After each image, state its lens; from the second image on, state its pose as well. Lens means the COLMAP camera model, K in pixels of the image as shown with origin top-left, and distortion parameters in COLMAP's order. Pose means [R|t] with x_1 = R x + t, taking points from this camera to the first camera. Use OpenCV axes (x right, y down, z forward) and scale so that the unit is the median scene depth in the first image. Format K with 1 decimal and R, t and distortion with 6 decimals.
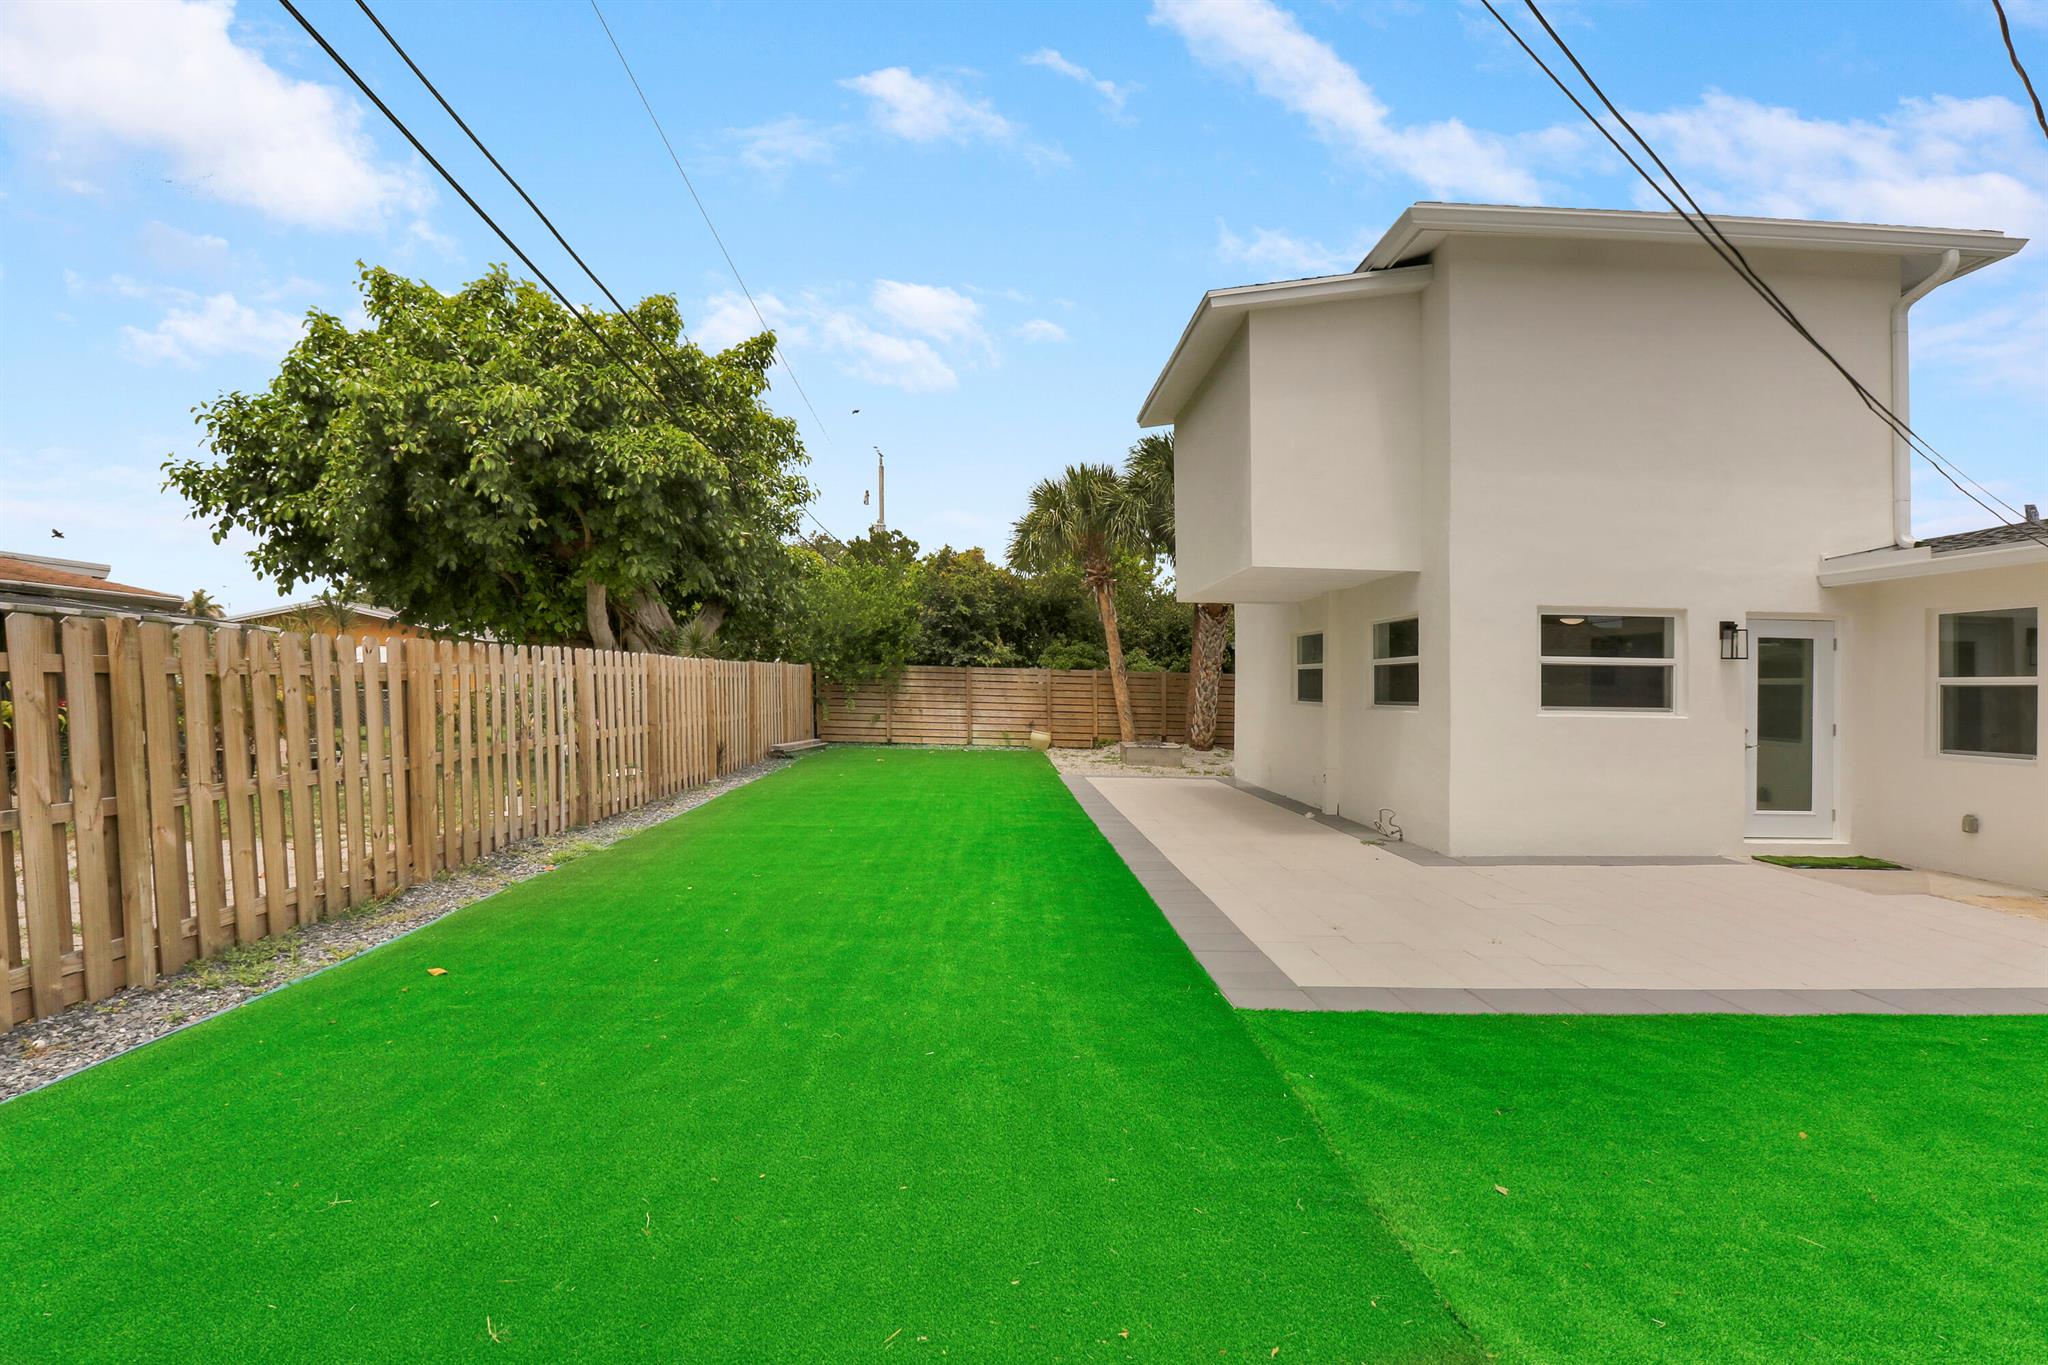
lens RADIAL K [[1000.7, 0, 1026.1], [0, 1000.7, 734.0], [0, 0, 1]] dist [0.000897, -0.000203]
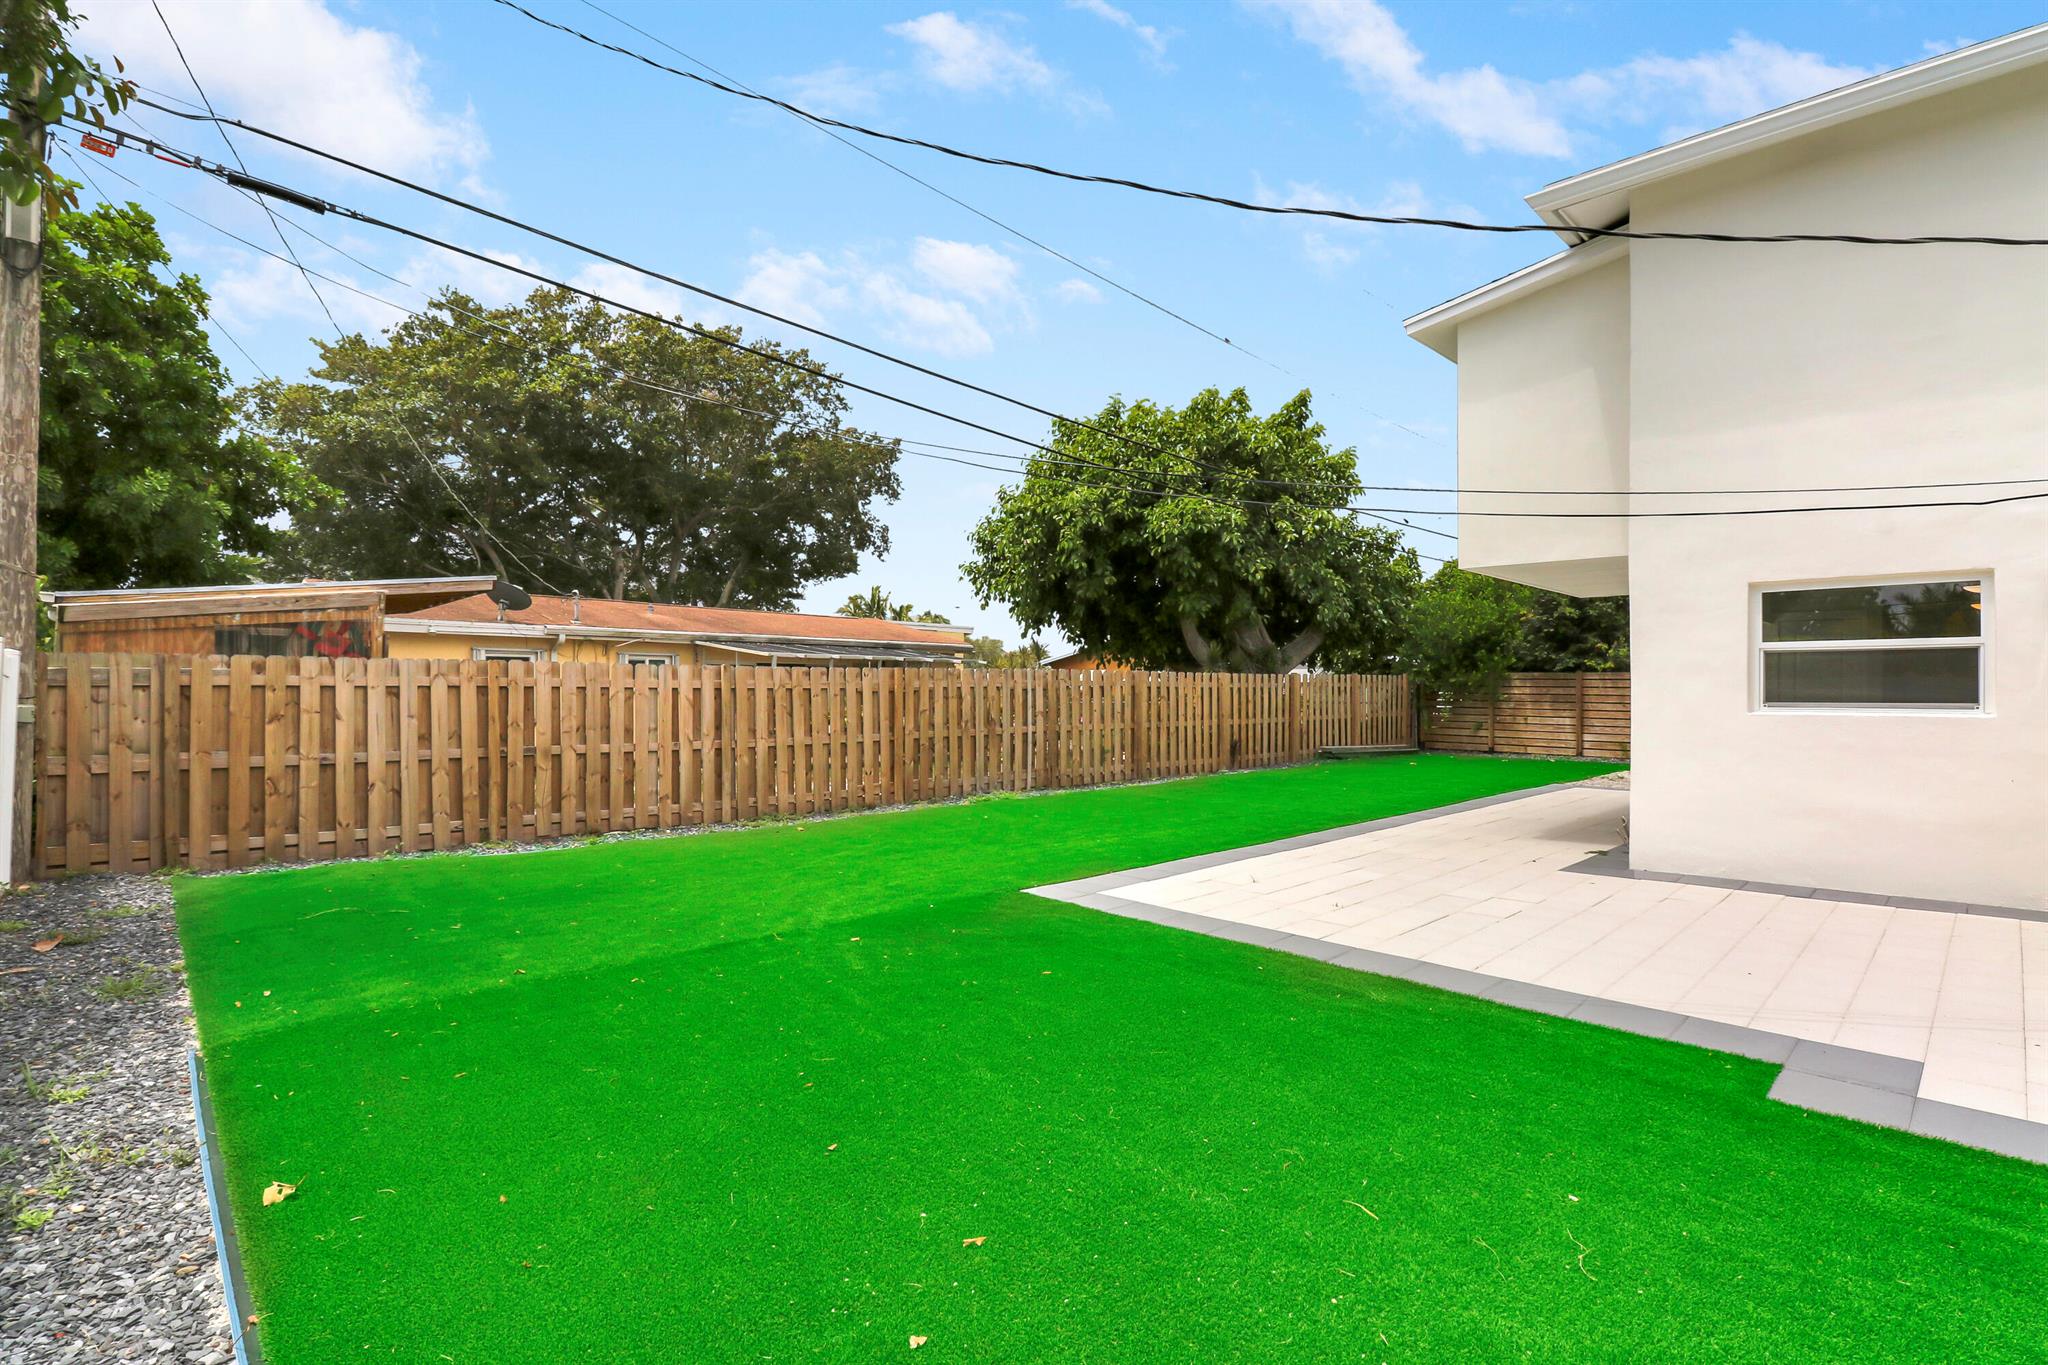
lens RADIAL K [[1000.7, 0, 1026.1], [0, 1000.7, 734.0], [0, 0, 1]] dist [0.000897, -0.000203]
pose [[0.657747, 0.016638, -0.753055, 0.453400], [-0.028493, 0.999590, -0.002802, 0.011345], [0.752700, 0.023300, 0.657951, -0.002849]]
